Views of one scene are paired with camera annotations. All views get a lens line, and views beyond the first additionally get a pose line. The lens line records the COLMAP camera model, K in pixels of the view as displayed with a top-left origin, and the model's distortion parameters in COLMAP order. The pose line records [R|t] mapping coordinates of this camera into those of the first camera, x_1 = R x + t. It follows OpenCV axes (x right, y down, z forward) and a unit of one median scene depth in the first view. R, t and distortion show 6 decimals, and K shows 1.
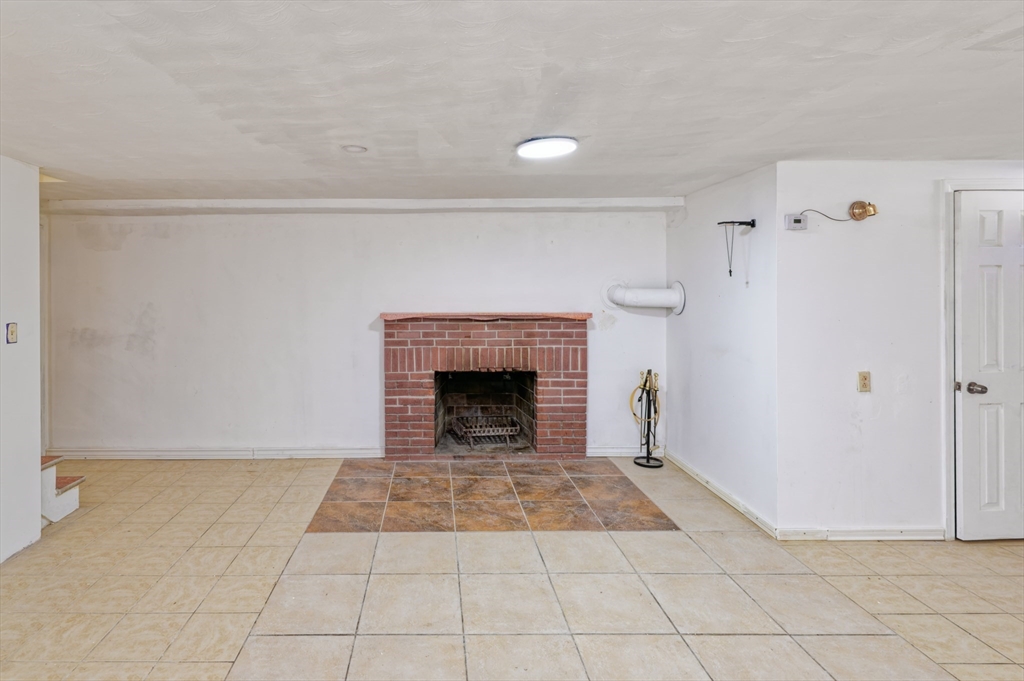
lens RADIAL K [[507.3, 0, 442.0], [0, 507.3, 291.8], [0, 0, 1]] dist [0.002658, 0.000033]
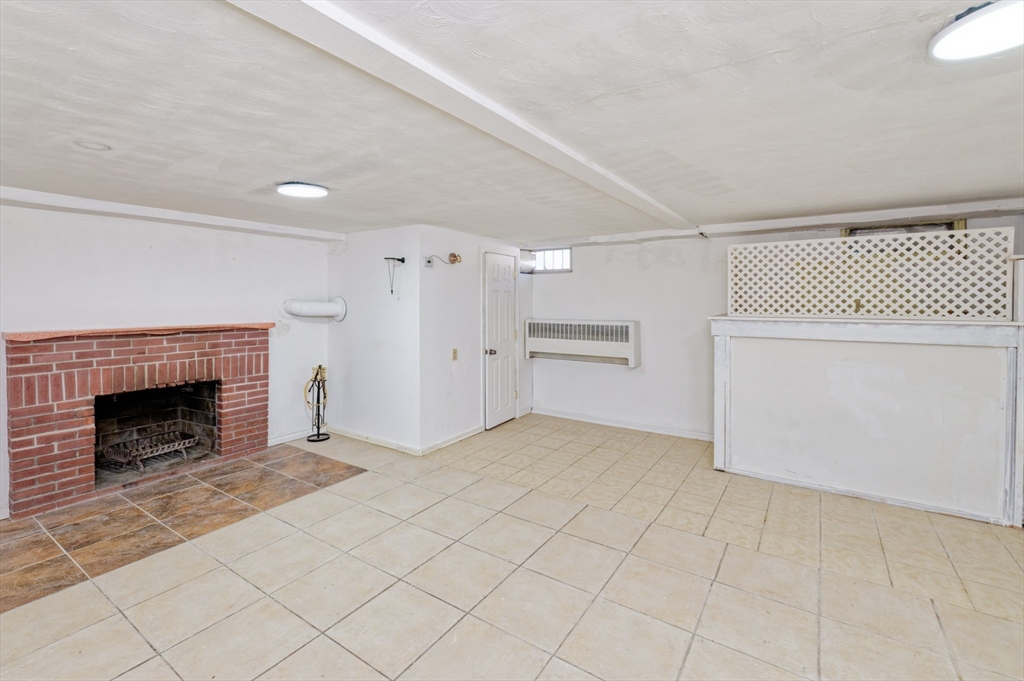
lens RADIAL K [[446.5, 0, 507.8], [0, 446.5, 306.8], [0, 0, 1]] dist [0.003887, -0.002208]
pose [[0.559452, -0.009019, 0.828814, -0.325491], [0.002604, 0.999955, 0.009123, -0.003447], [-0.828859, -0.002946, 0.559450, -0.029523]]
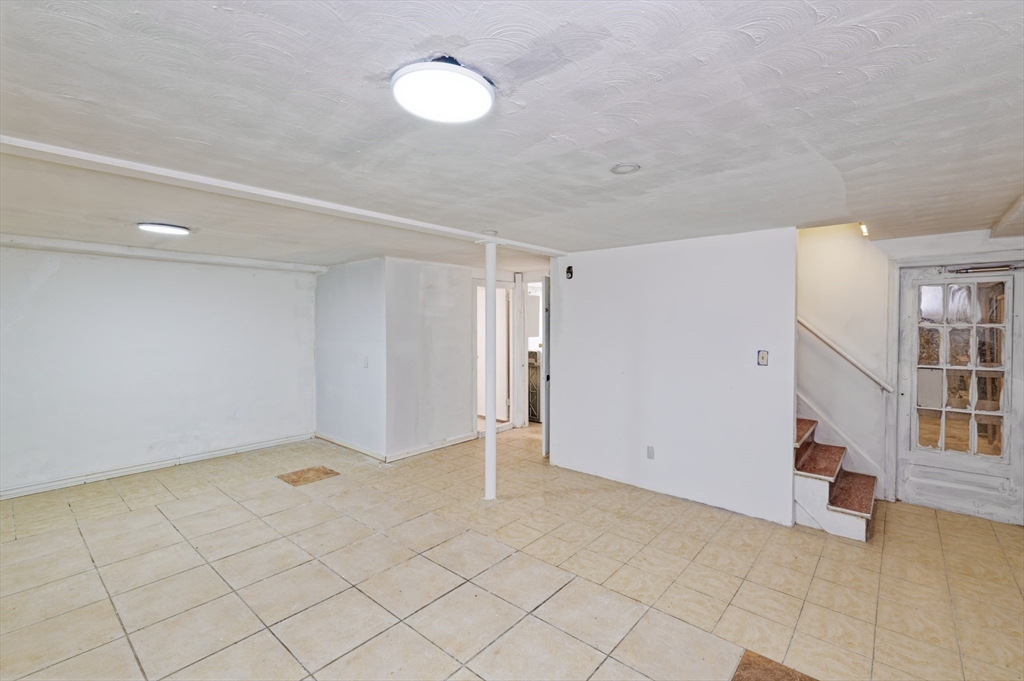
lens RADIAL K [[446.5, 0, 516.3], [0, 446.5, 330.8], [0, 0, 1]] dist [0.003887, -0.002208]
pose [[-0.651851, 0.016273, -0.758172, 0.419386], [-0.003918, 0.999684, 0.024826, -0.016629], [0.758337, 0.019153, -0.651582, 1.070997]]
